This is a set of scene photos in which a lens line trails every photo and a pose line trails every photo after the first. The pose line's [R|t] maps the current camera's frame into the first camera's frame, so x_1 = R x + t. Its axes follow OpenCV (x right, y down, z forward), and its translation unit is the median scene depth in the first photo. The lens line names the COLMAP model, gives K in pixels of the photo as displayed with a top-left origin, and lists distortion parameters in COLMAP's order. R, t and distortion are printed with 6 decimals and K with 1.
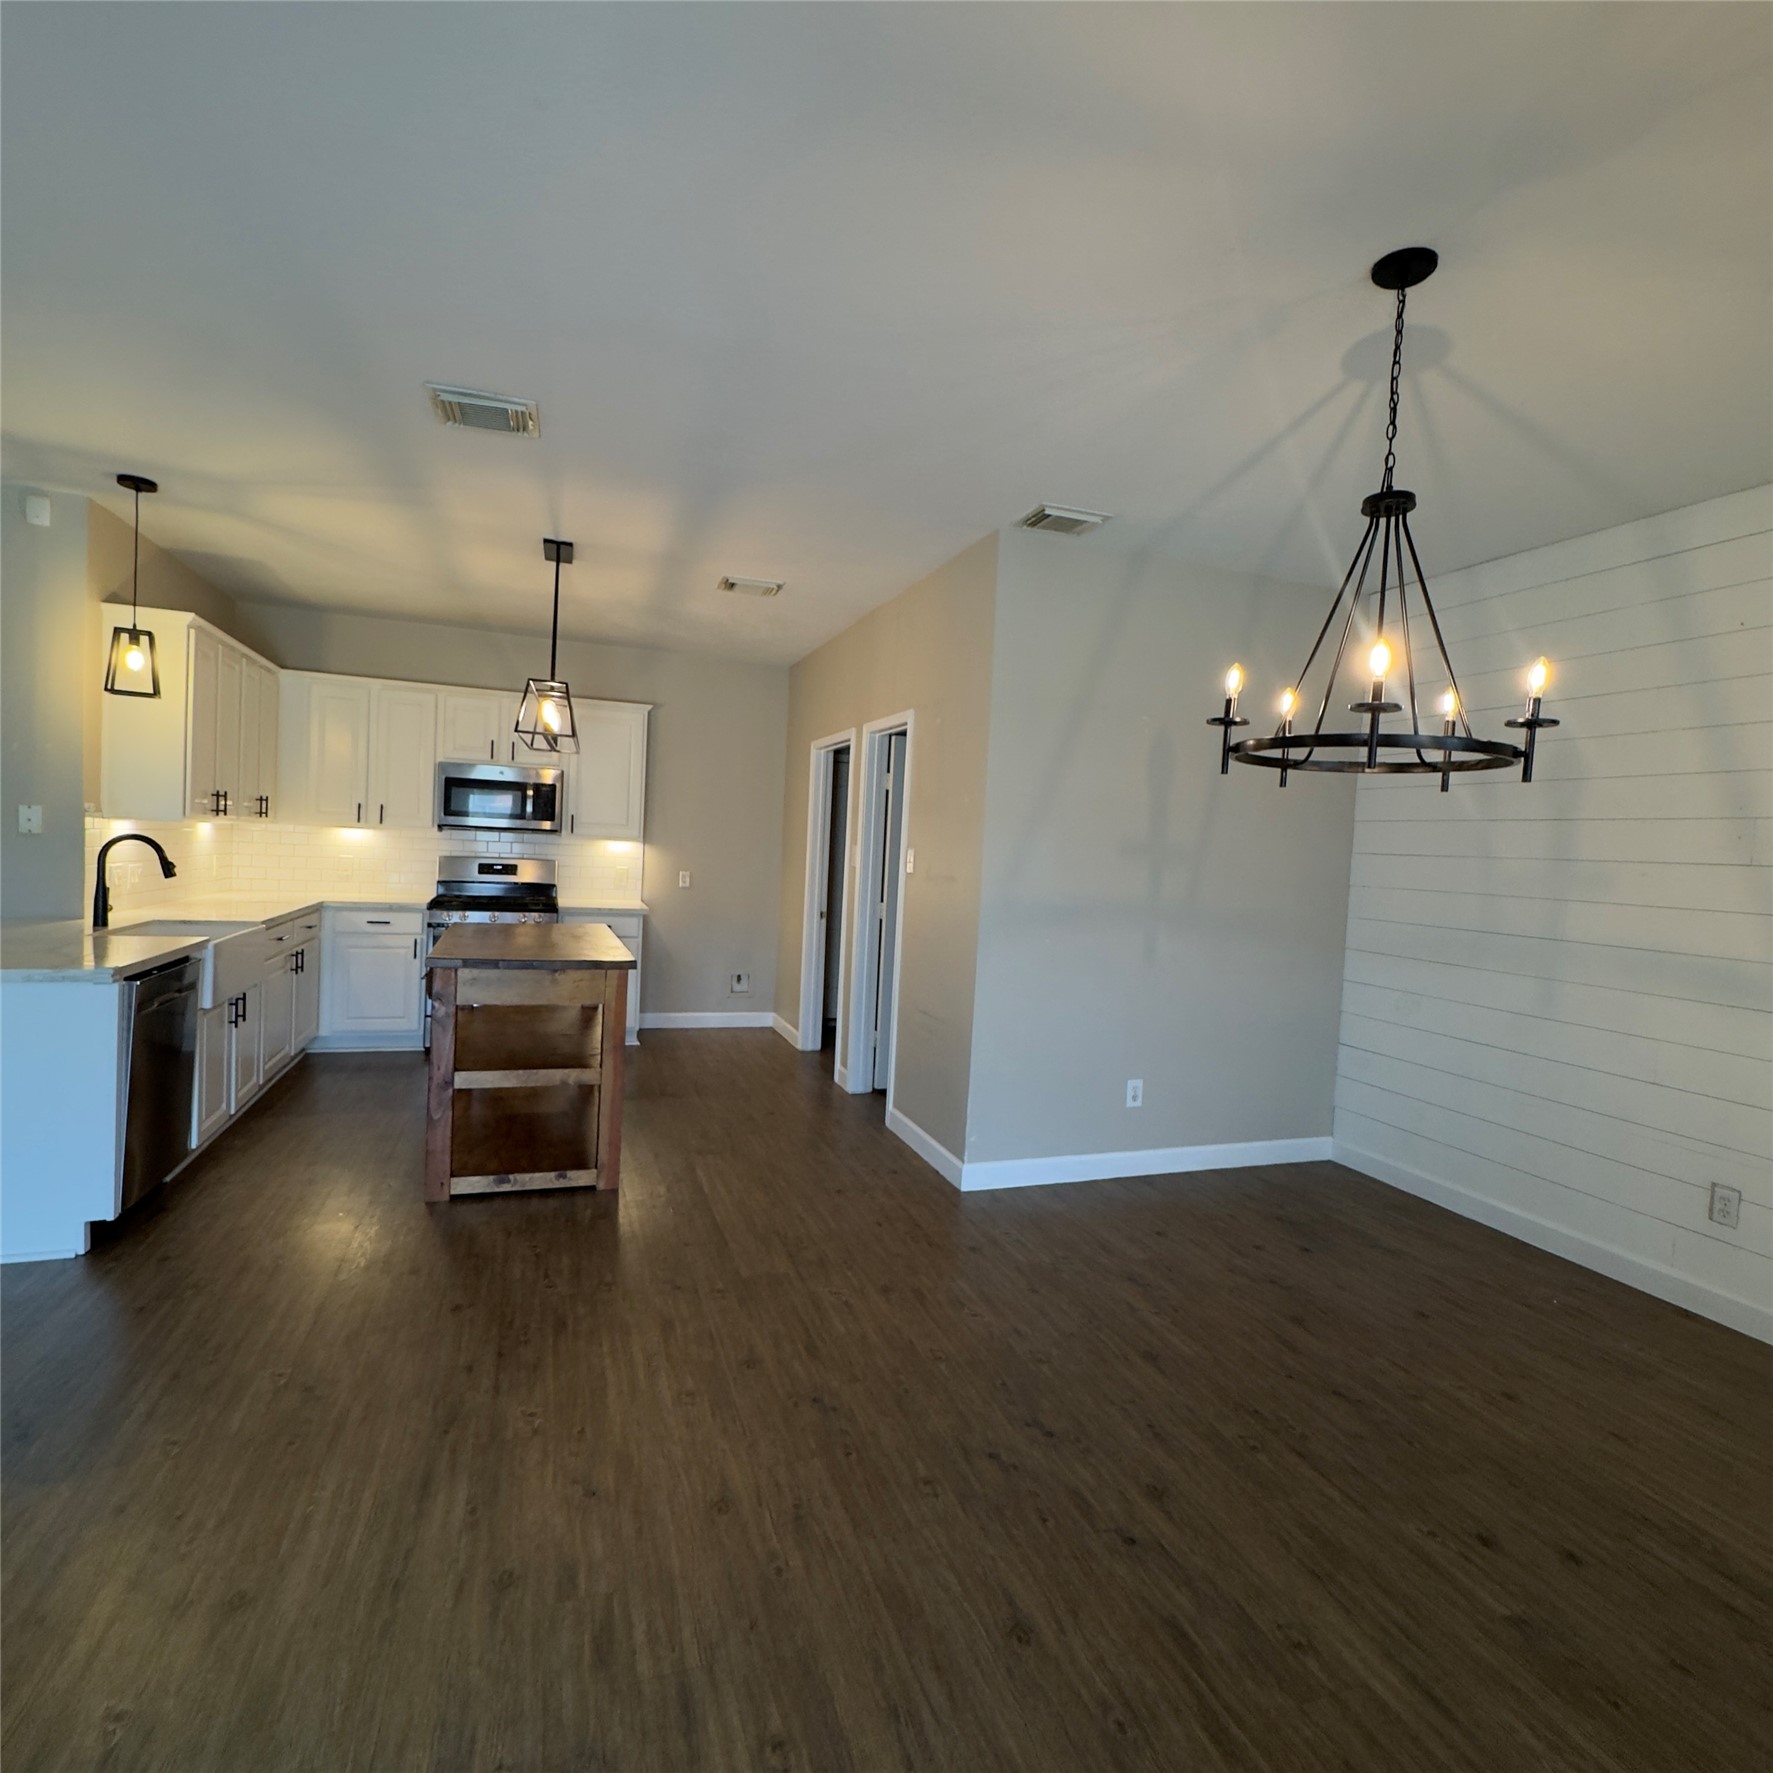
lens RADIAL K [[949.7, 0, 886.4], [0, 949.7, 886.3], [0, 0, 1]] dist [-0.001576, -0.000451]
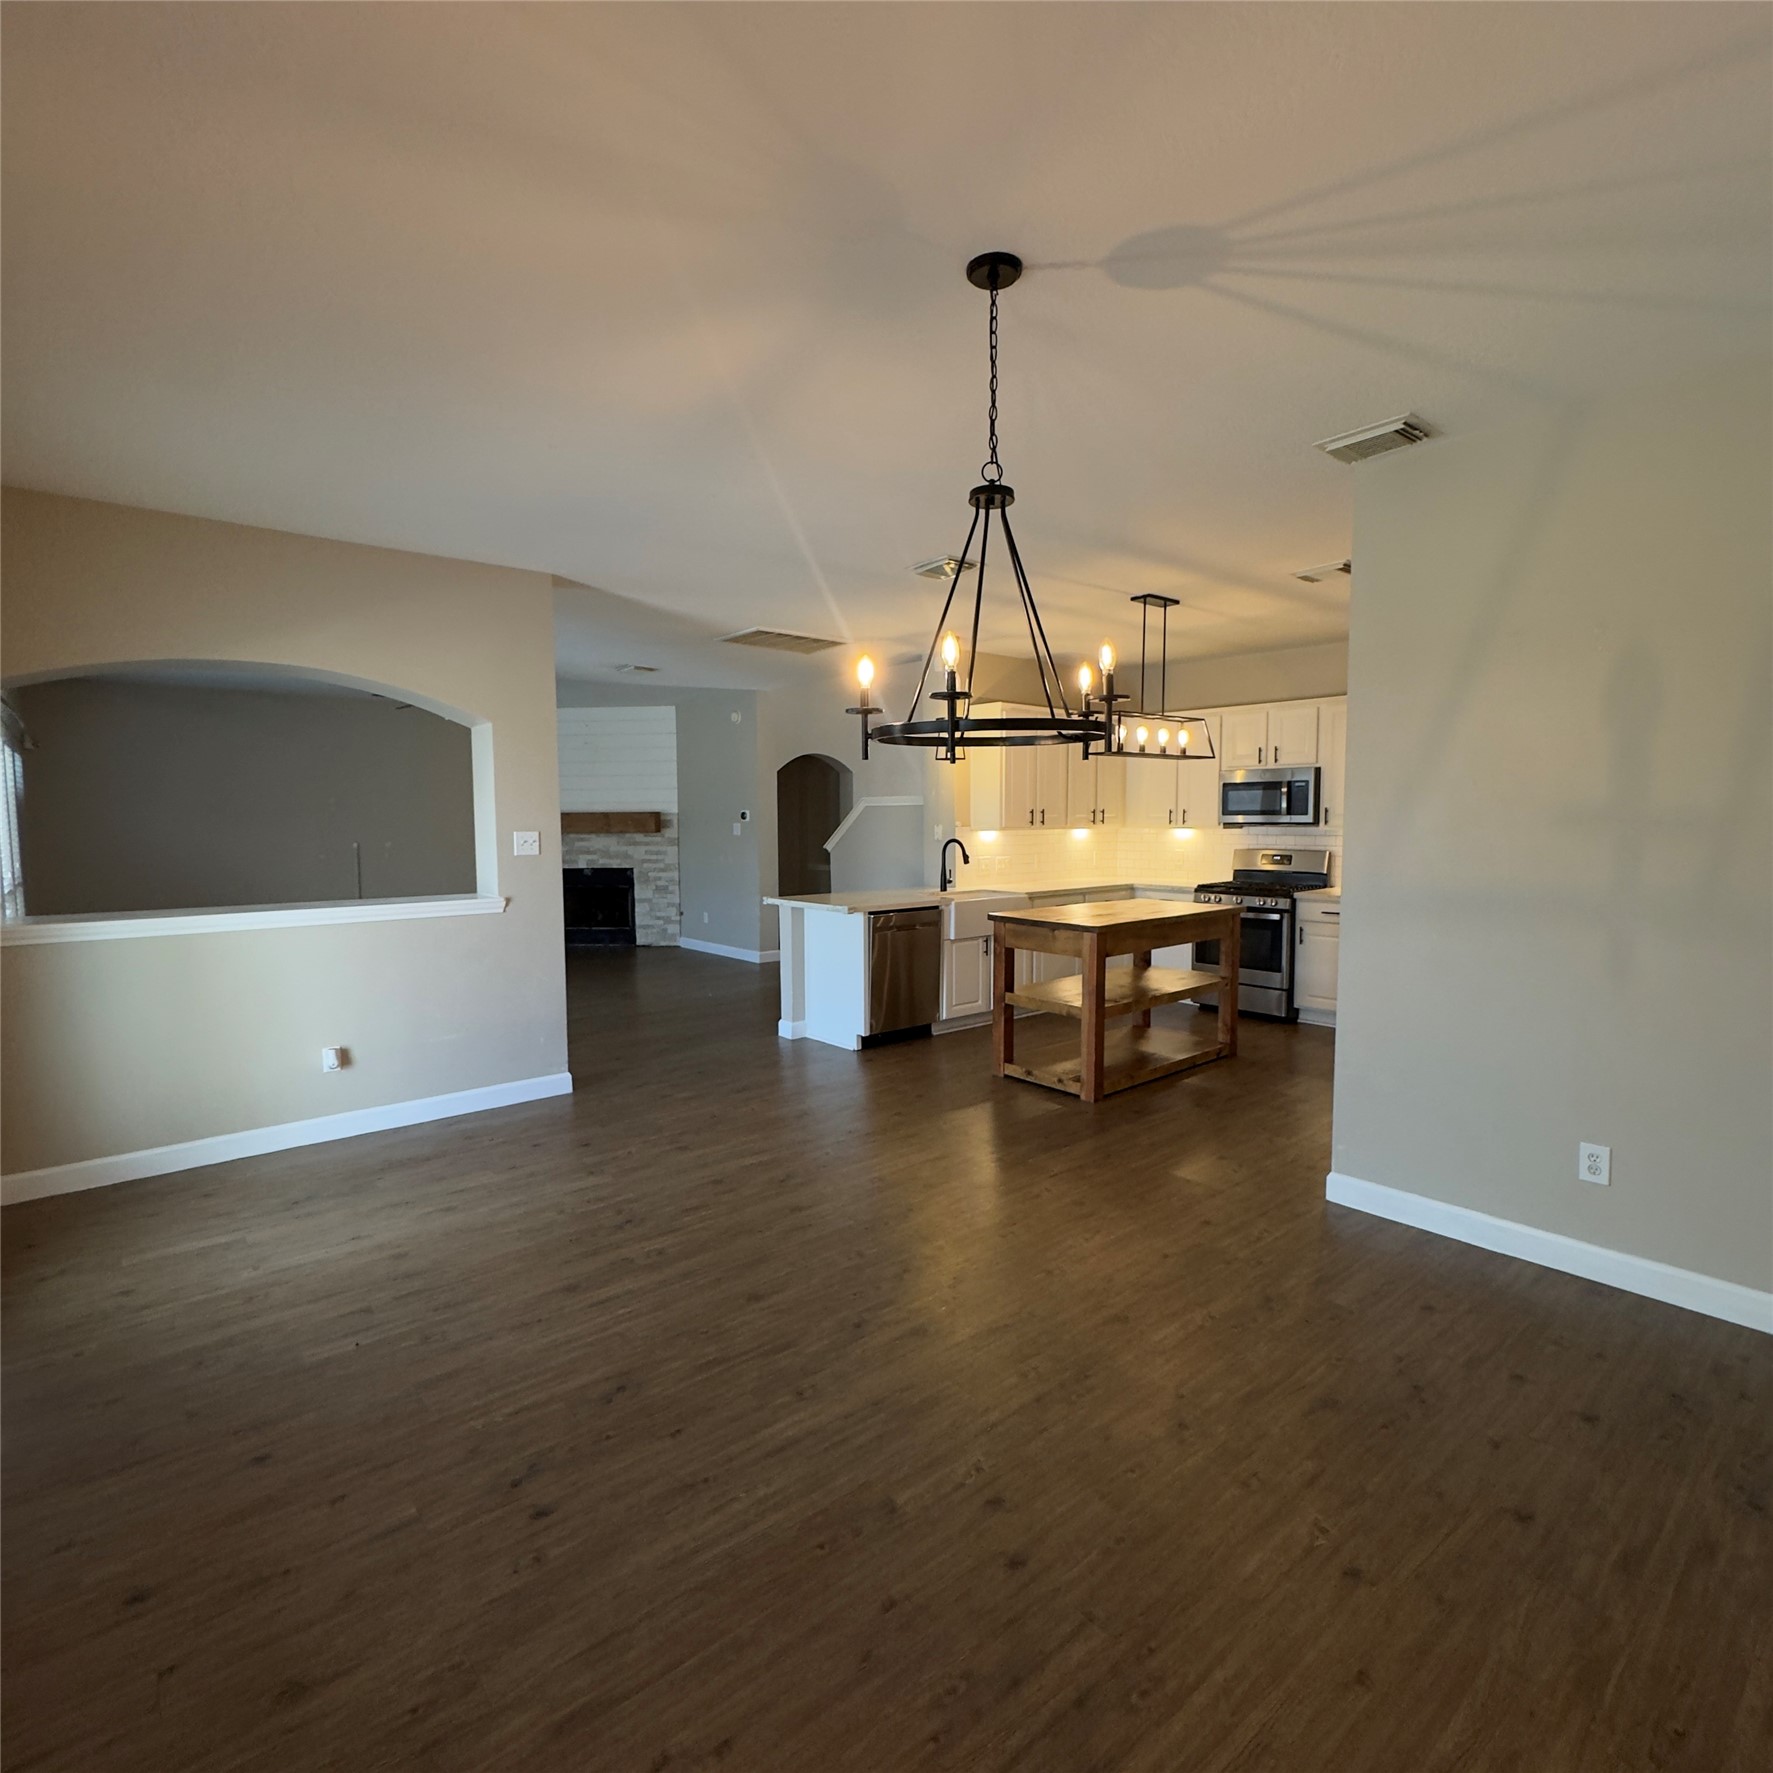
lens RADIAL K [[949.7, 0, 888.3], [0, 949.7, 888.4], [0, 0, 1]] dist [-0.001576, -0.000451]
pose [[0.341266, 0.018941, -0.939776, 0.876602], [-0.016572, 0.999763, 0.014132, 0.014741], [0.939821, 0.010752, 0.341499, 0.311228]]
